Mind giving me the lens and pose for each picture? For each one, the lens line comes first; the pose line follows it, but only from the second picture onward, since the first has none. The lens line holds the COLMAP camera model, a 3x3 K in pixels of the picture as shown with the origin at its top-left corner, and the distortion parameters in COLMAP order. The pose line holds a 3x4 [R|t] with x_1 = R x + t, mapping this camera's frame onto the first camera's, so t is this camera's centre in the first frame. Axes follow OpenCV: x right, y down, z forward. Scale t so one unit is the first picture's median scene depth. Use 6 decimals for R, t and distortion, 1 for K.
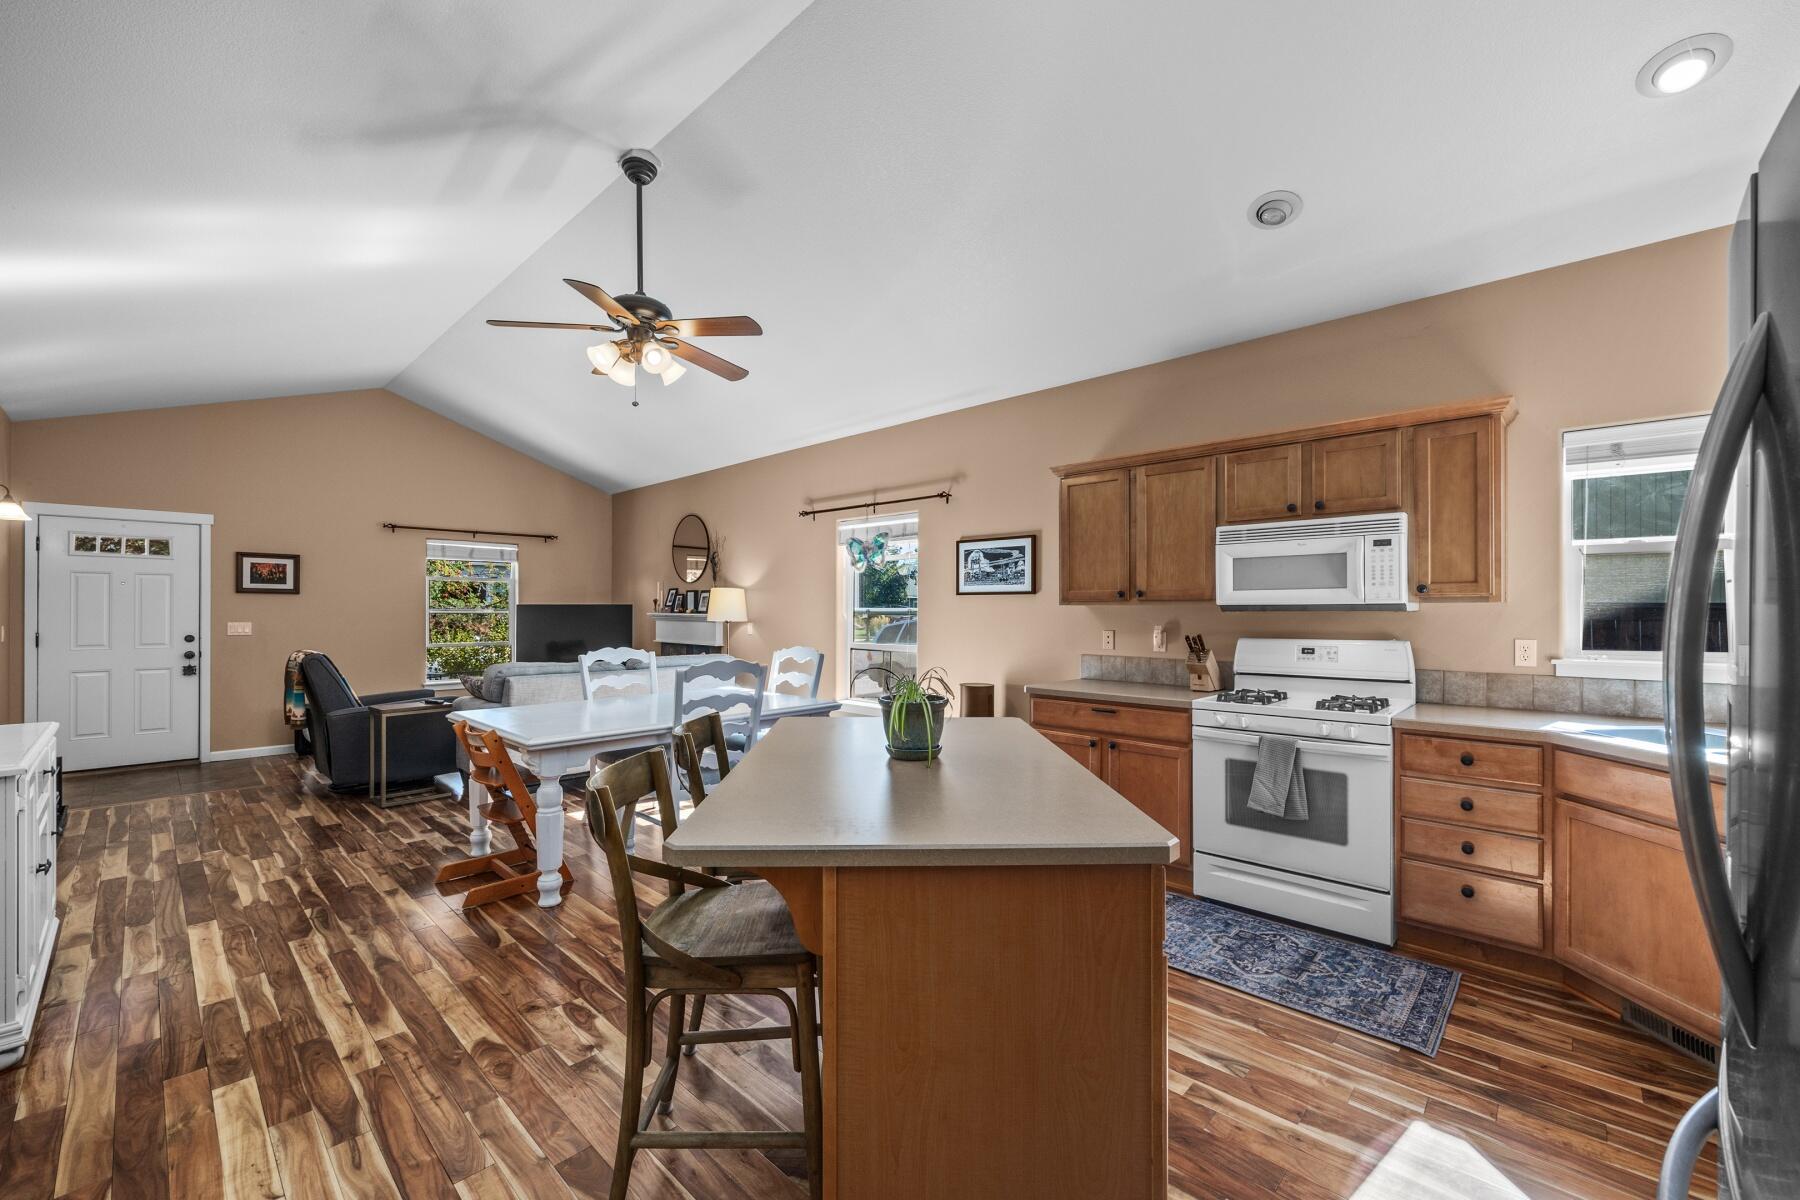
lens RADIAL K [[719.7, 0, 892.1], [0, 719.7, 608.3], [0, 0, 1]] dist [-0.002425, -0.000024]
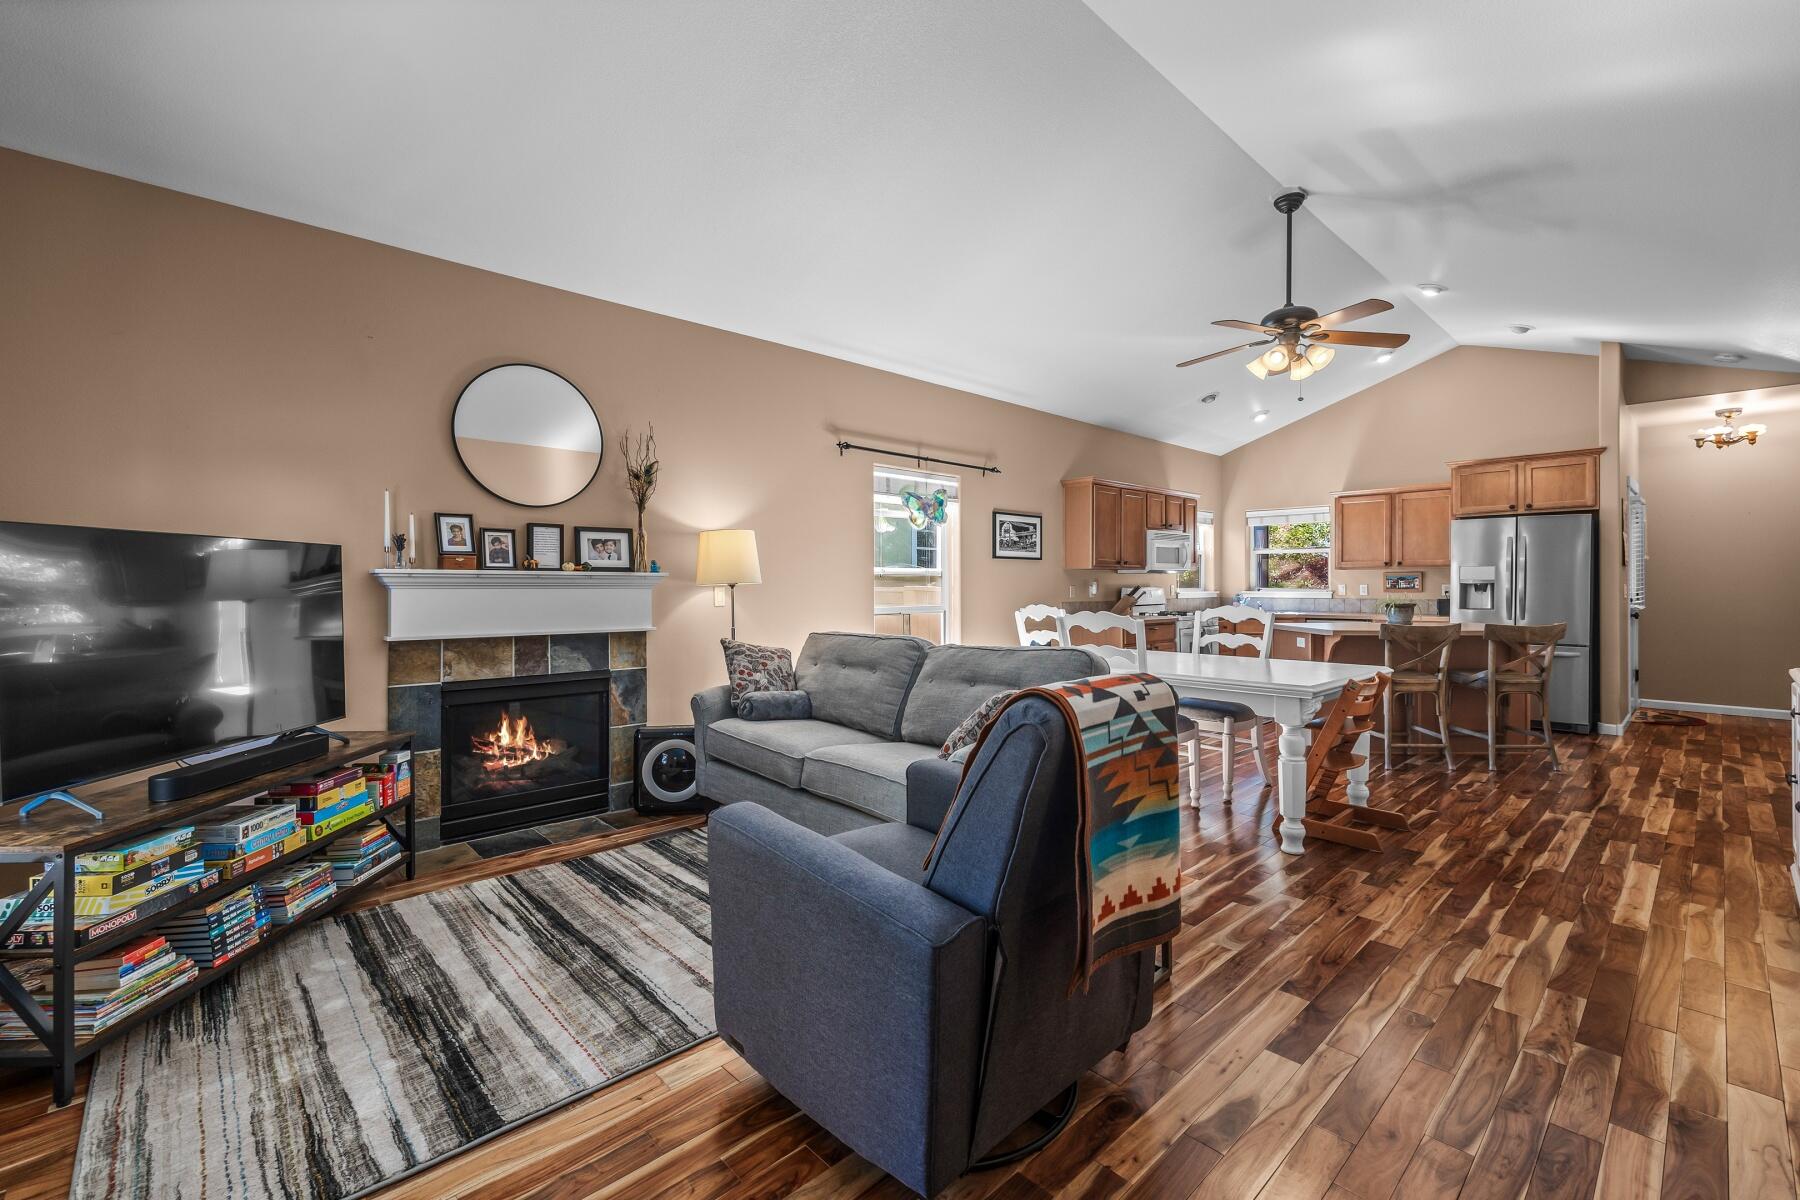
lens RADIAL K [[760.1, 0, 905.2], [0, 760.1, 584.5], [0, 0, 1]] dist [0.005995, 0.000043]
pose [[0.054789, -0.001240, 0.998497, -1.237453], [0.000006, 0.999999, 0.001242, 0.024261], [-0.998498, -0.000062, 0.054789, 1.169544]]
